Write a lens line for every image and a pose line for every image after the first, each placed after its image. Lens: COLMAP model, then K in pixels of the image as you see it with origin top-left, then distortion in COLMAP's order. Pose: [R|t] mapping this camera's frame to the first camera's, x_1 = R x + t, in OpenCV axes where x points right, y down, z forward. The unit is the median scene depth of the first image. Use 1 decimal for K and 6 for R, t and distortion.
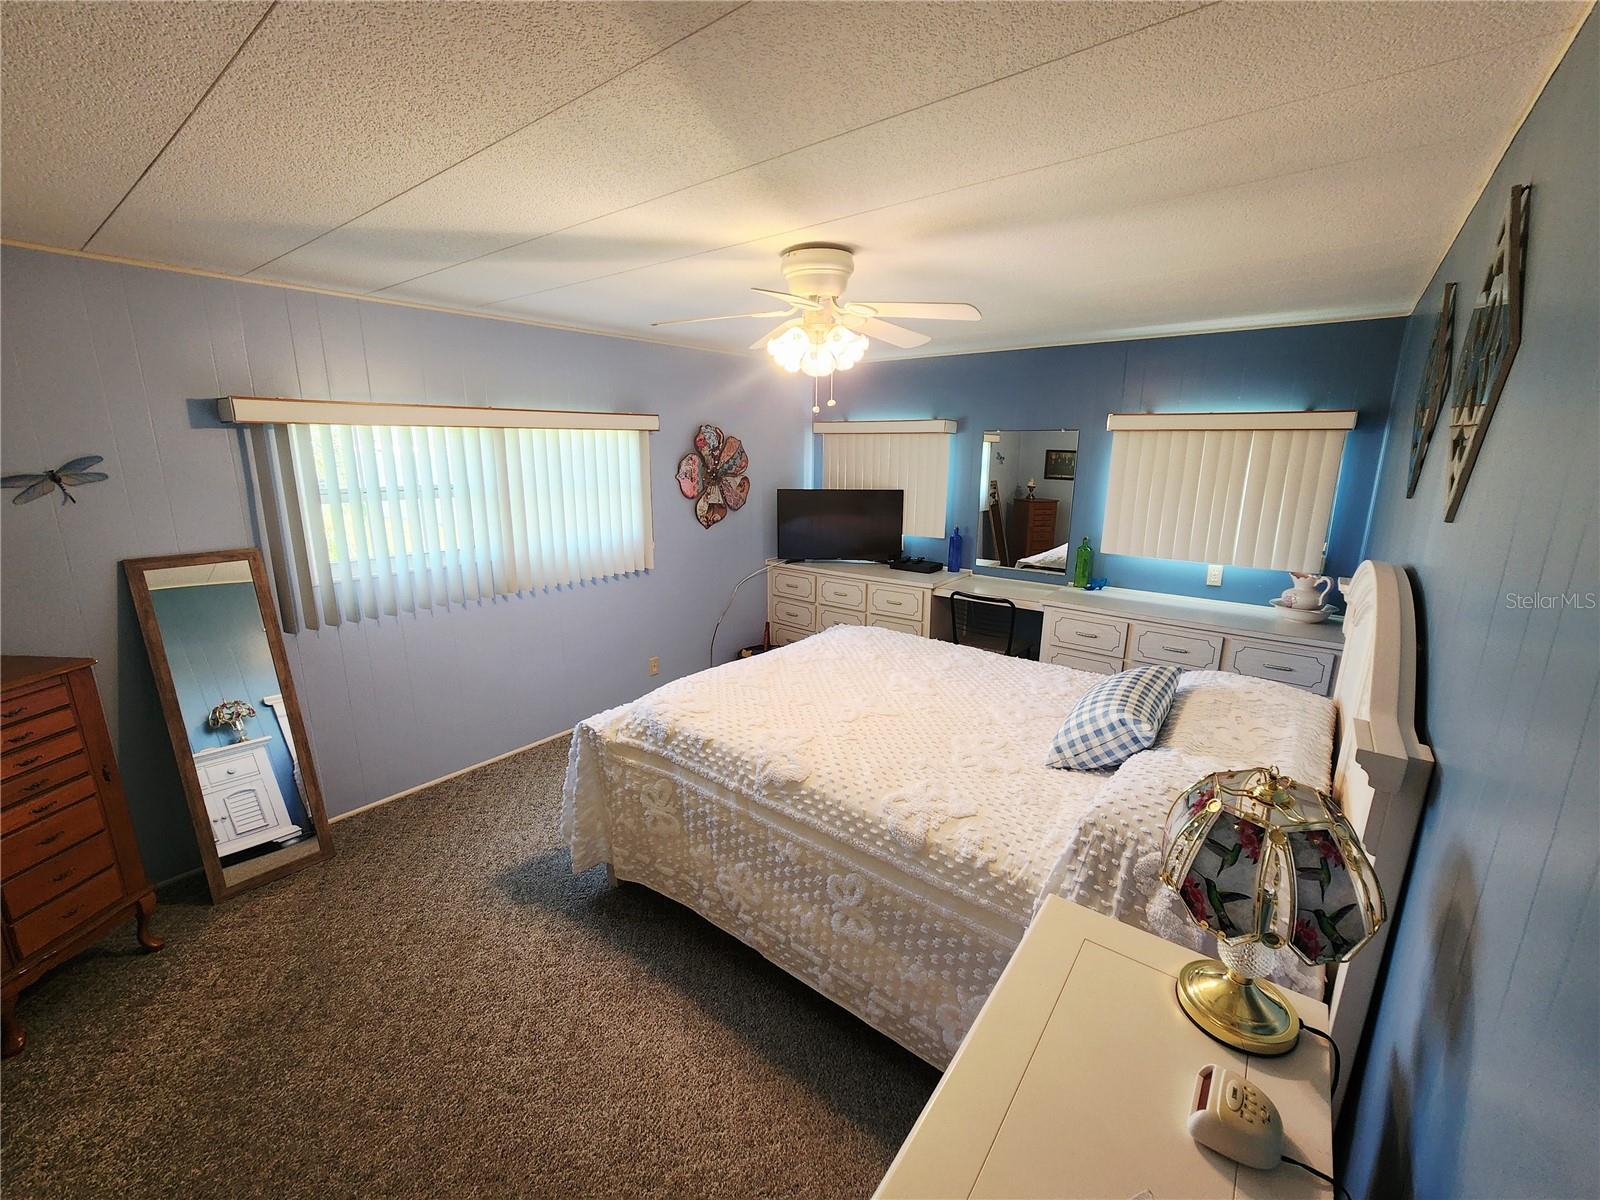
lens RADIAL K [[658.9, 0, 802.7], [0, 658.9, 599.0], [0, 0, 1]] dist [-0.002519, 0.002187]
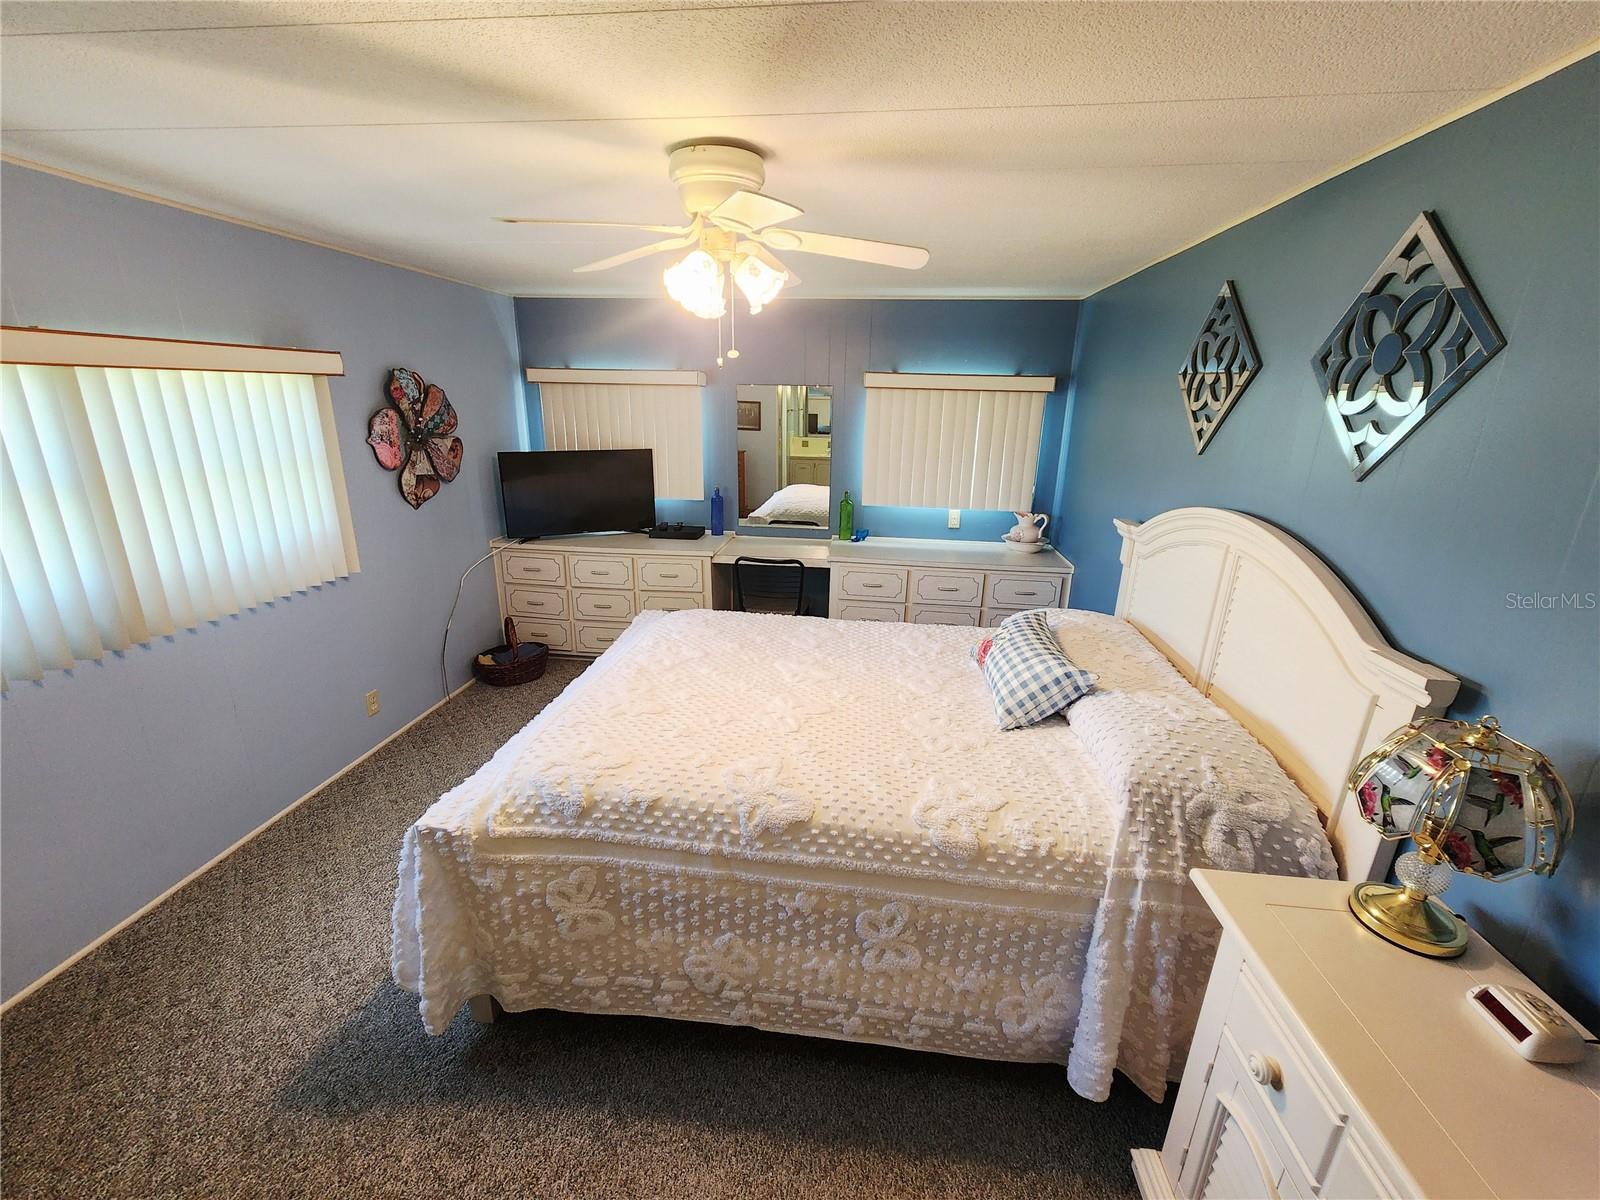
lens RADIAL K [[658.9, 0, 793.3], [0, 658.9, 600.1], [0, 0, 1]] dist [-0.002519, 0.002187]
pose [[0.853849, -0.143329, 0.500399, -0.316933], [0.104222, 0.988950, 0.105428, -0.071246], [-0.509981, -0.037867, 0.859352, 0.239022]]
